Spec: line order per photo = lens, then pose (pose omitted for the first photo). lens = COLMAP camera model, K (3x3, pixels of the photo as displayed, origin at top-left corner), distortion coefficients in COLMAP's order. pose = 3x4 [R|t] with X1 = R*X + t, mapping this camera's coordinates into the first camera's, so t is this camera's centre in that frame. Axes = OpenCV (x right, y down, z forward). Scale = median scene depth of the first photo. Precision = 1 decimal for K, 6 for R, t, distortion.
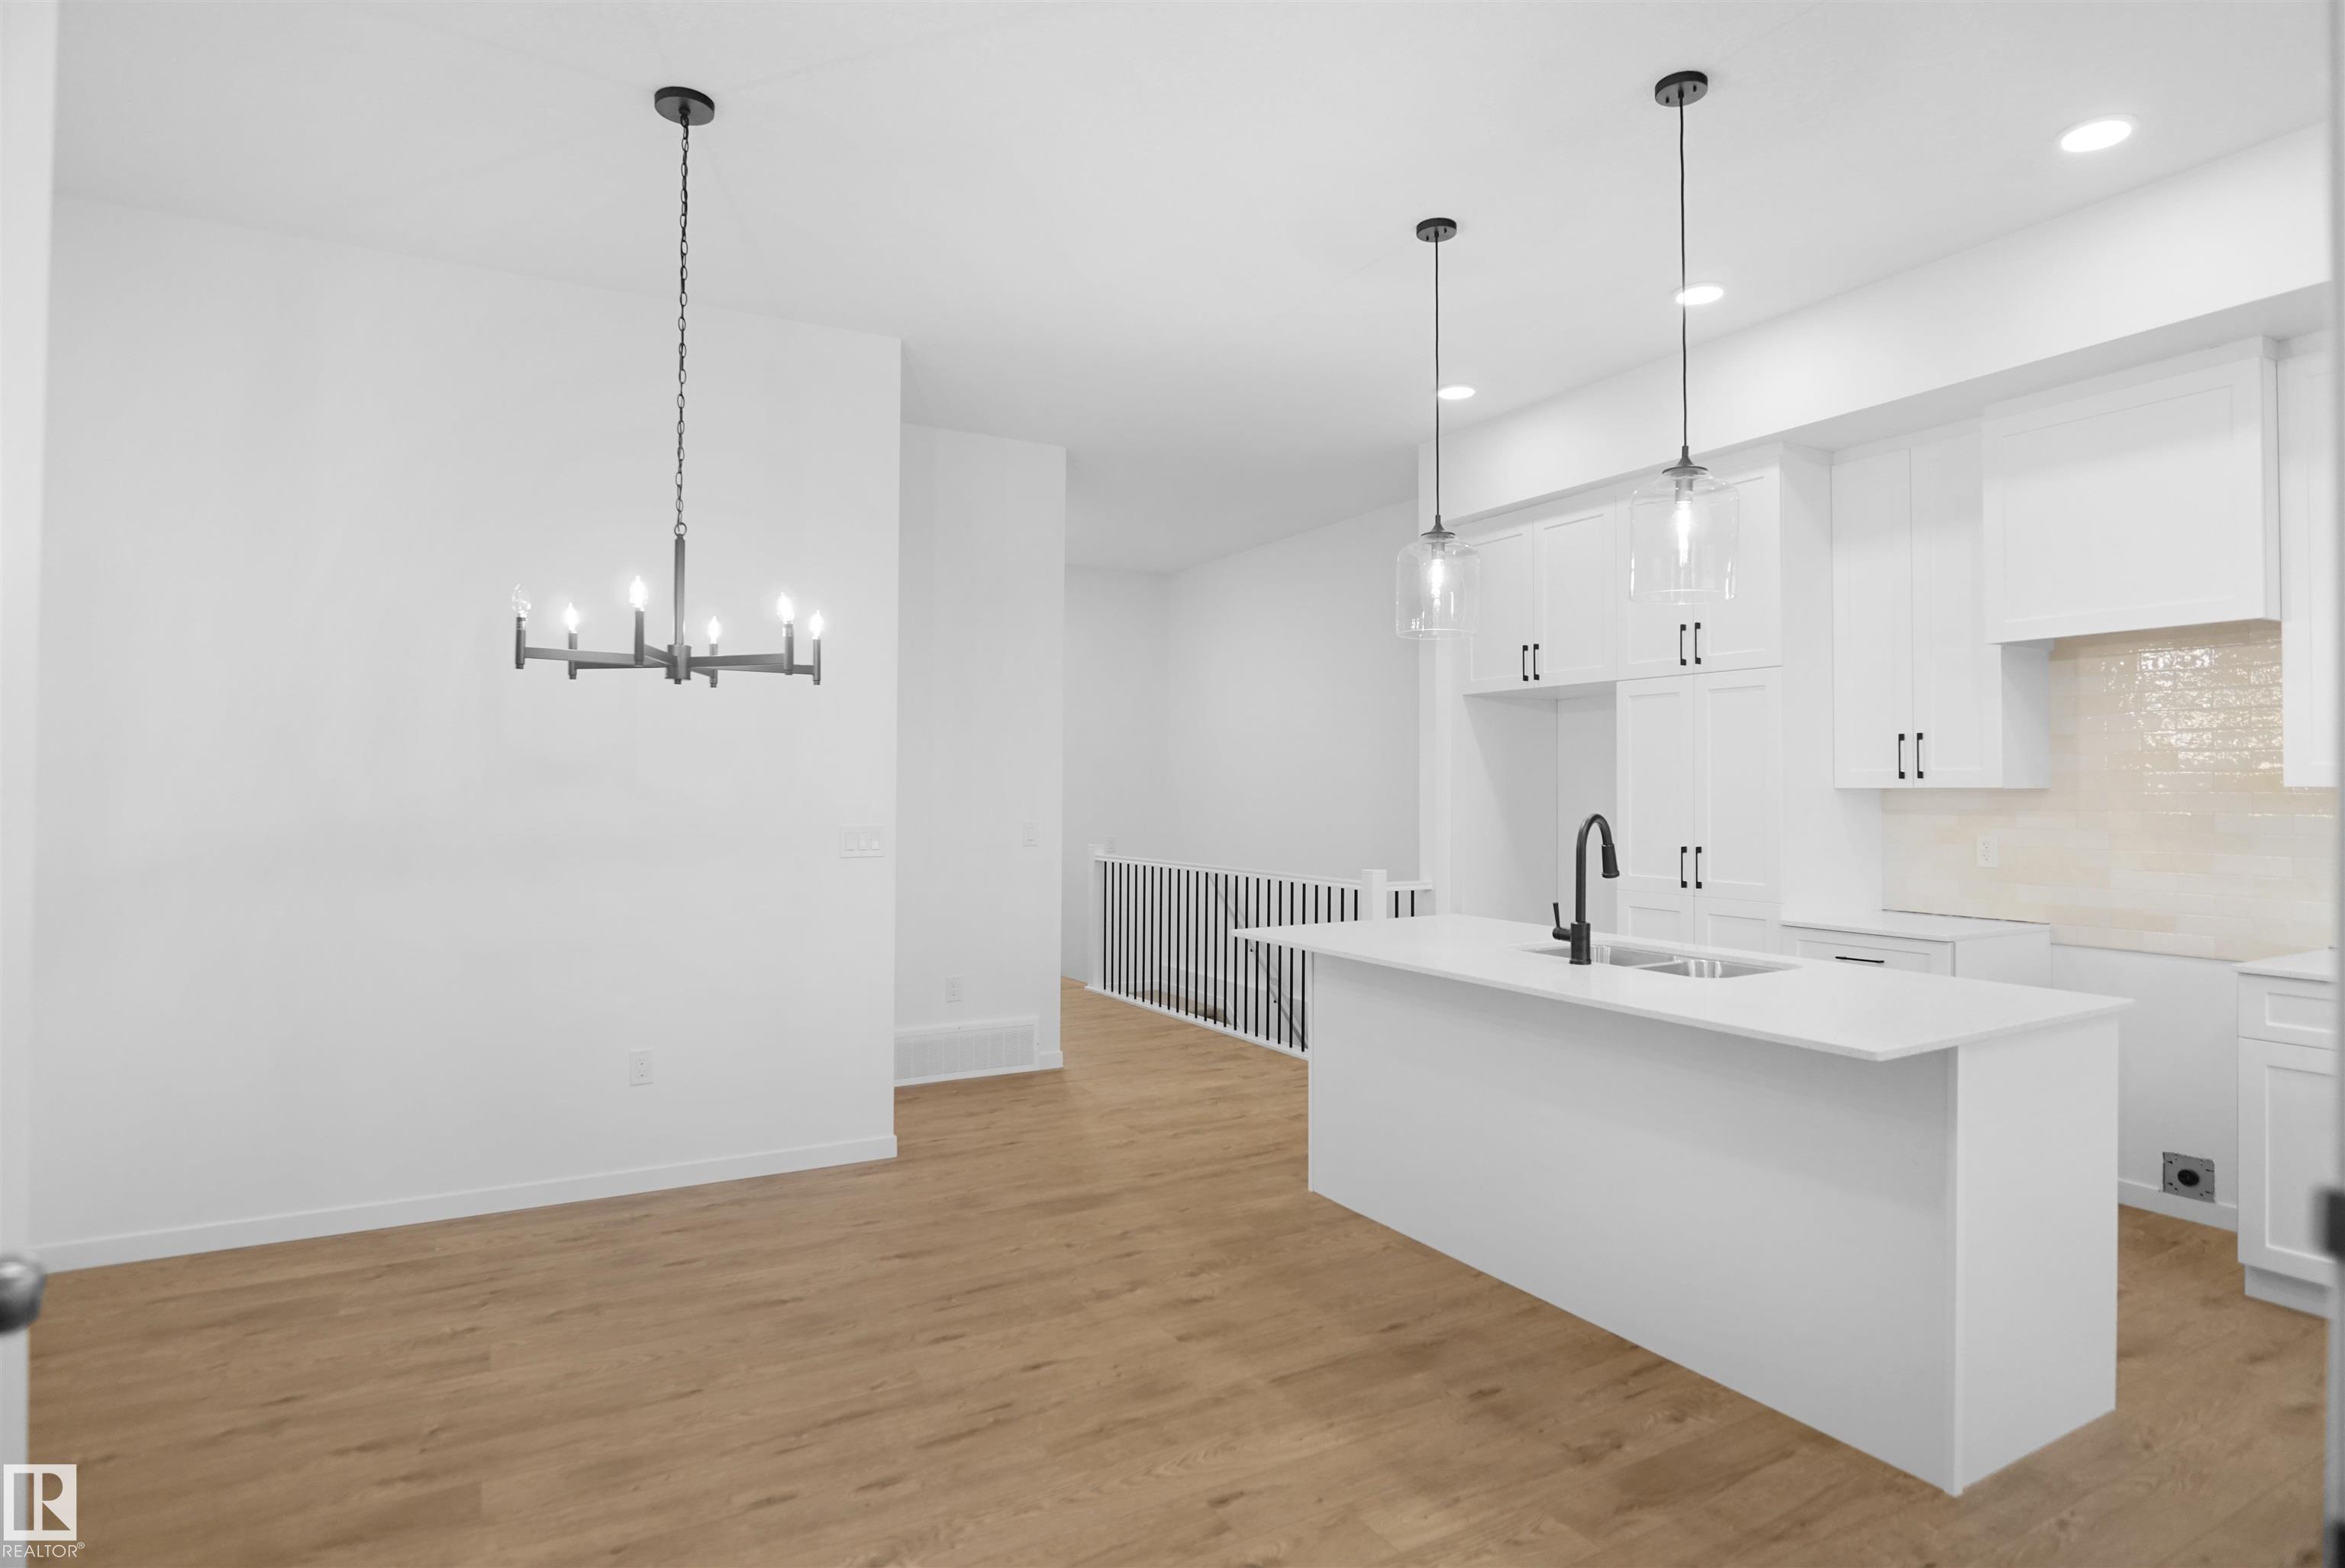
lens RADIAL K [[1283.9, 0, 1186.8], [0, 1283.9, 781.7], [0, 0, 1]] dist [-0.035205, 0.008569]
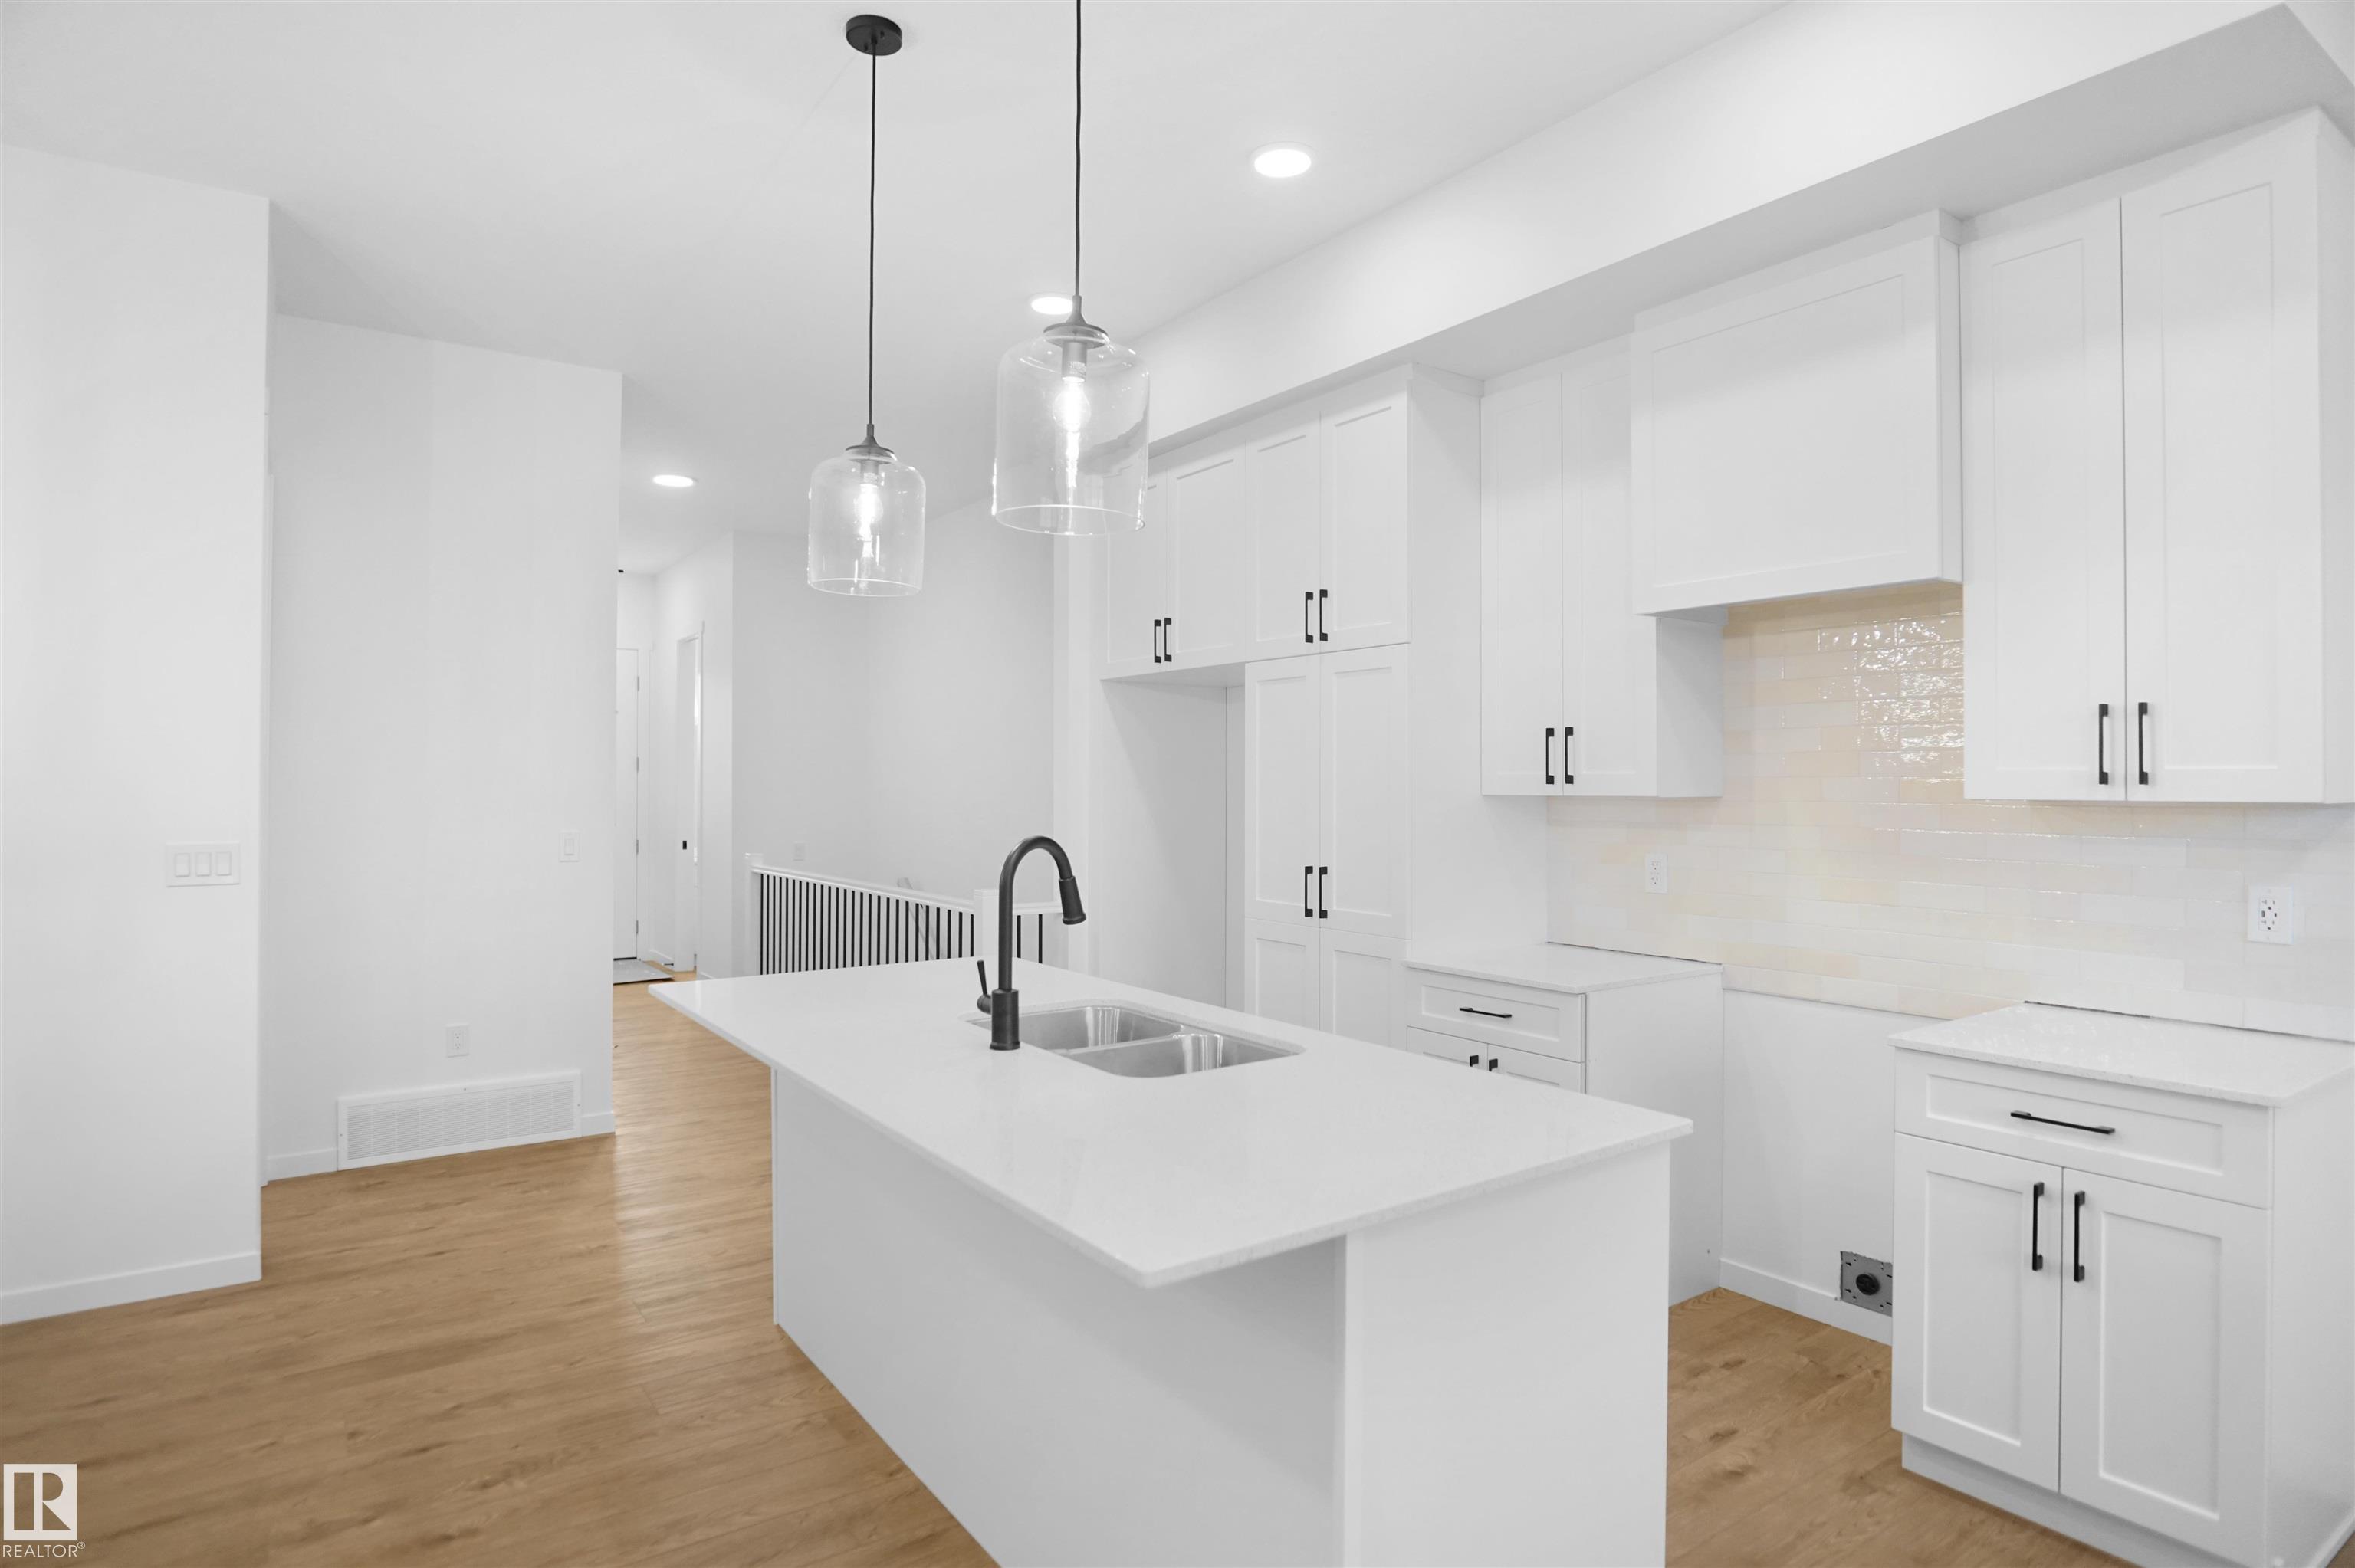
lens RADIAL K [[1275.1, 0, 1198.2], [0, 1275.1, 786.2], [0, 0, 1]] dist [-0.034212, 0.008226]
pose [[0.995407, 0.001978, 0.095712, 0.320098], [-0.002656, 0.999972, 0.006956, -0.007391], [-0.095695, -0.007179, 0.995385, 0.265953]]
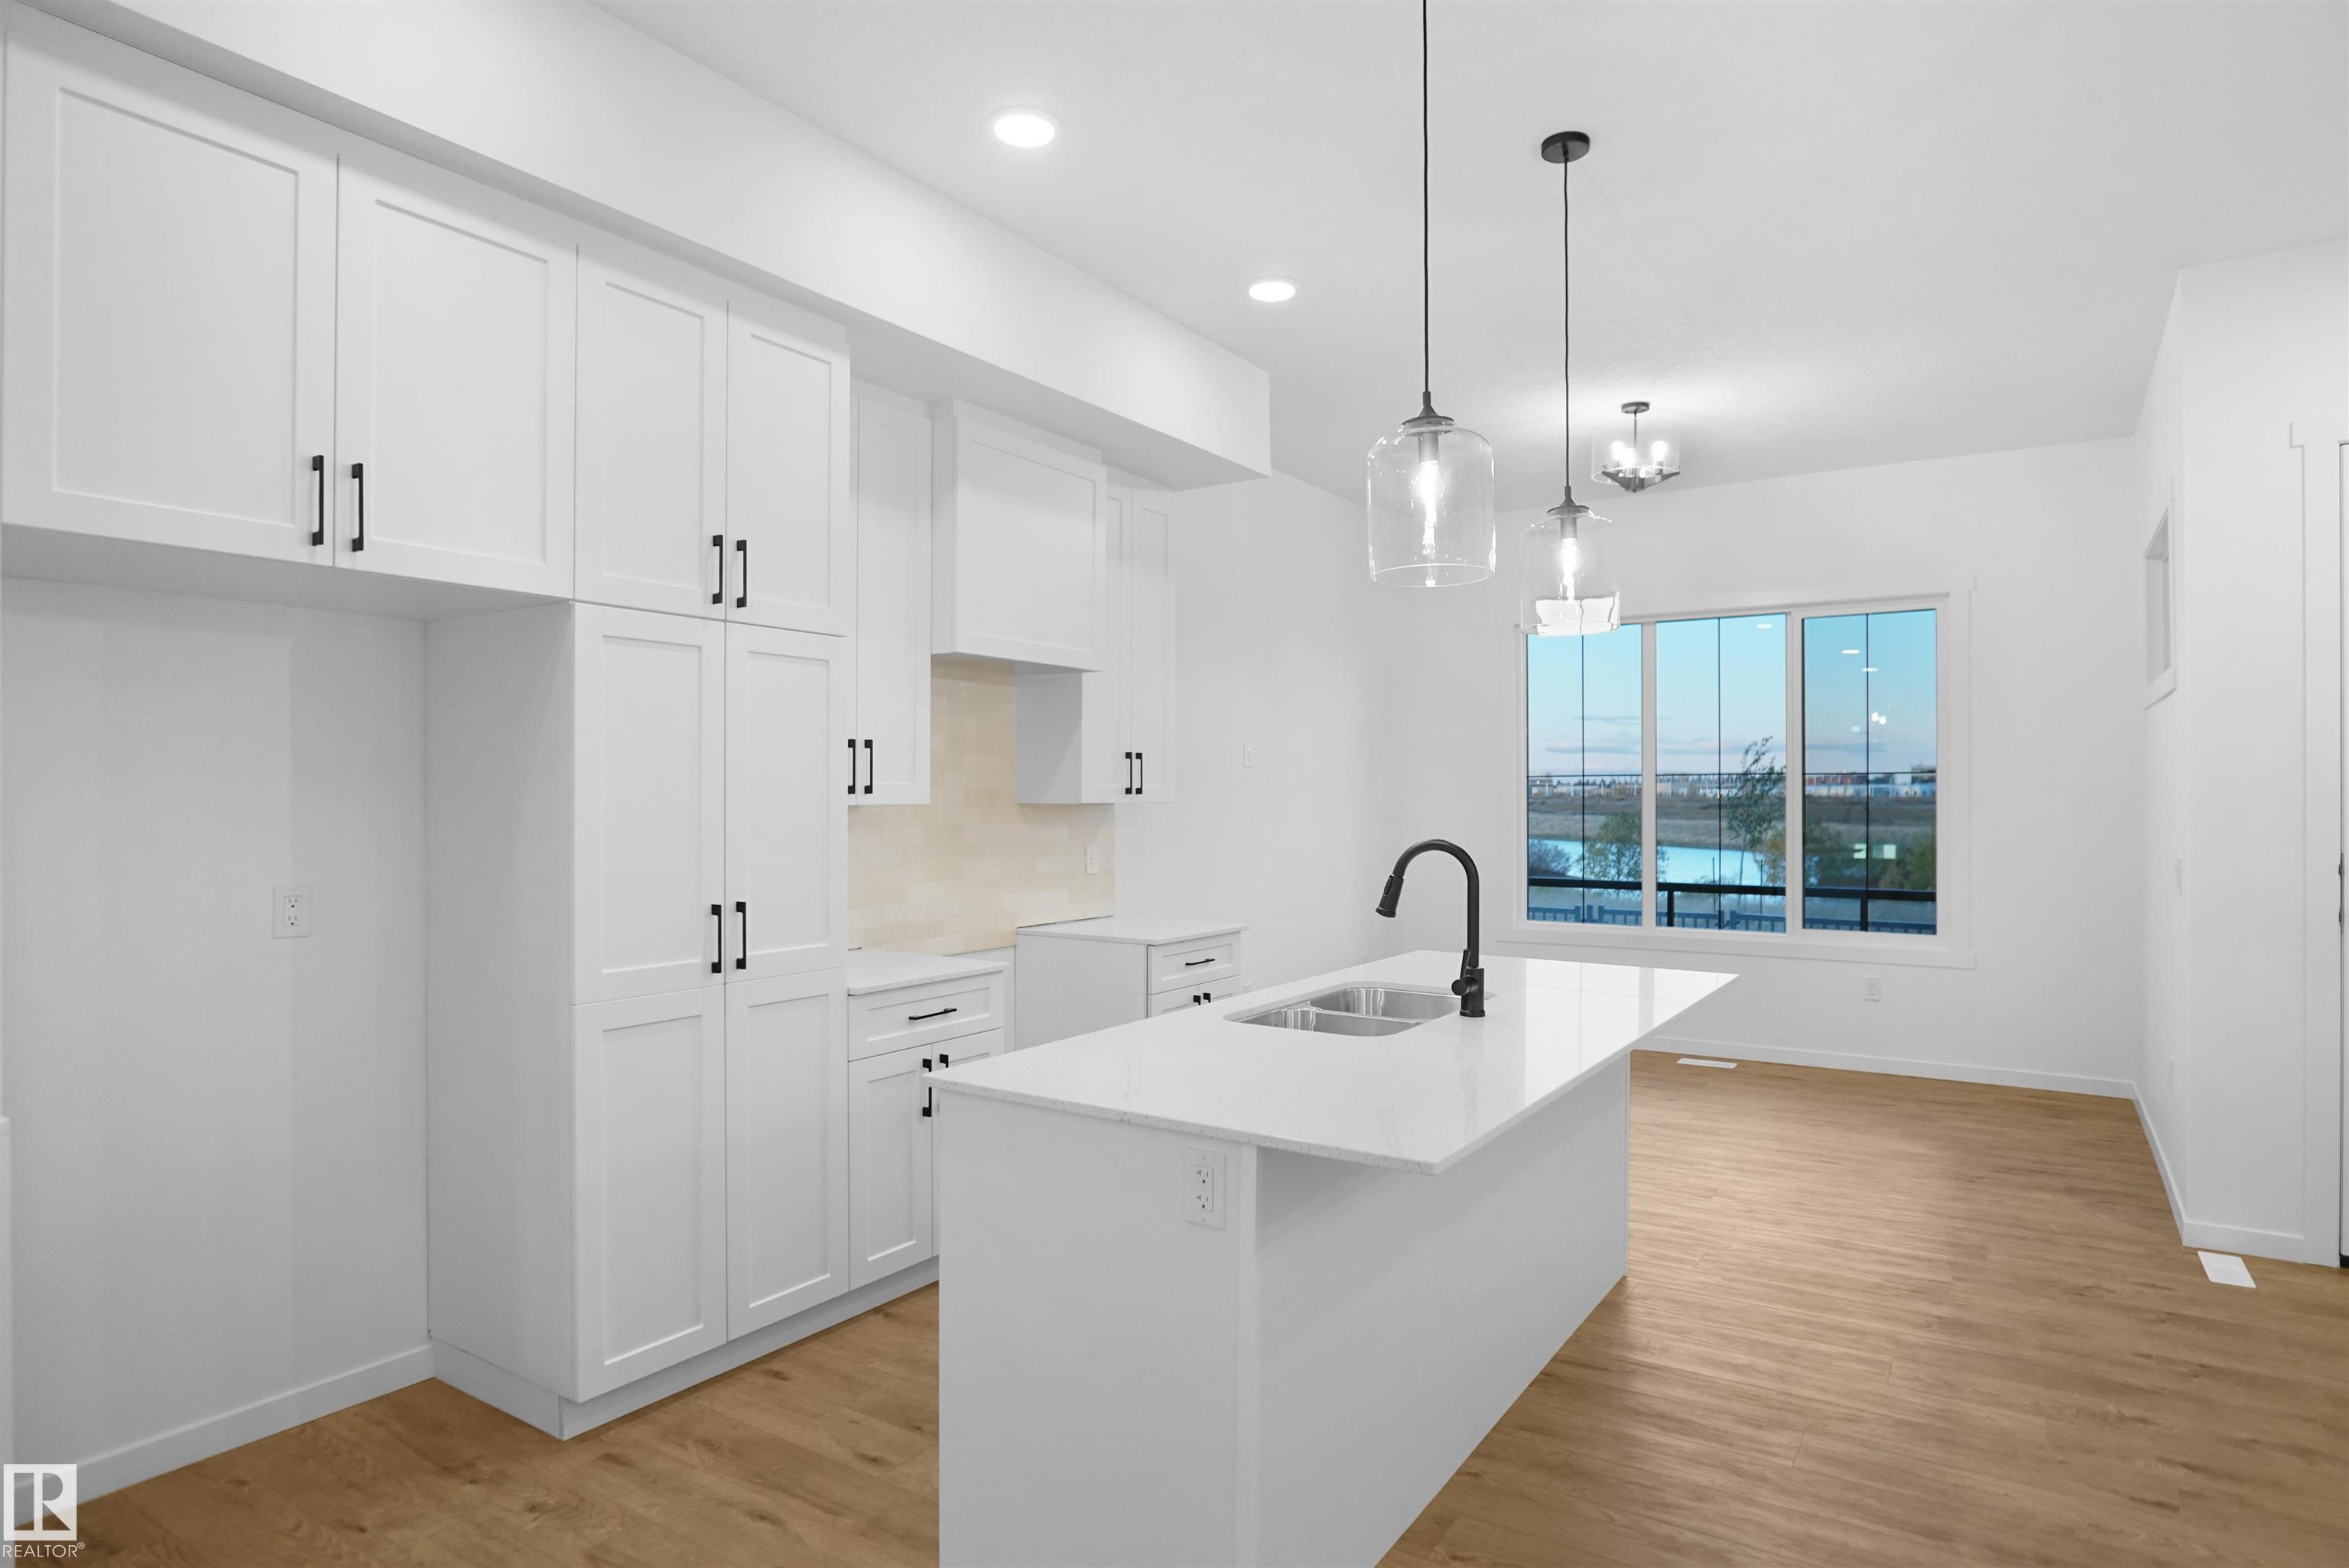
lens RADIAL K [[1264.1, 0, 1223.5], [0, 1264.1, 800.4], [0, 0, 1]] dist [-0.029779, 0.000954]
pose [[-0.458454, -0.004369, 0.888708, -0.337399], [-0.005212, 0.999984, 0.002228, -0.001531], [-0.888703, -0.003610, -0.458469, 1.420746]]
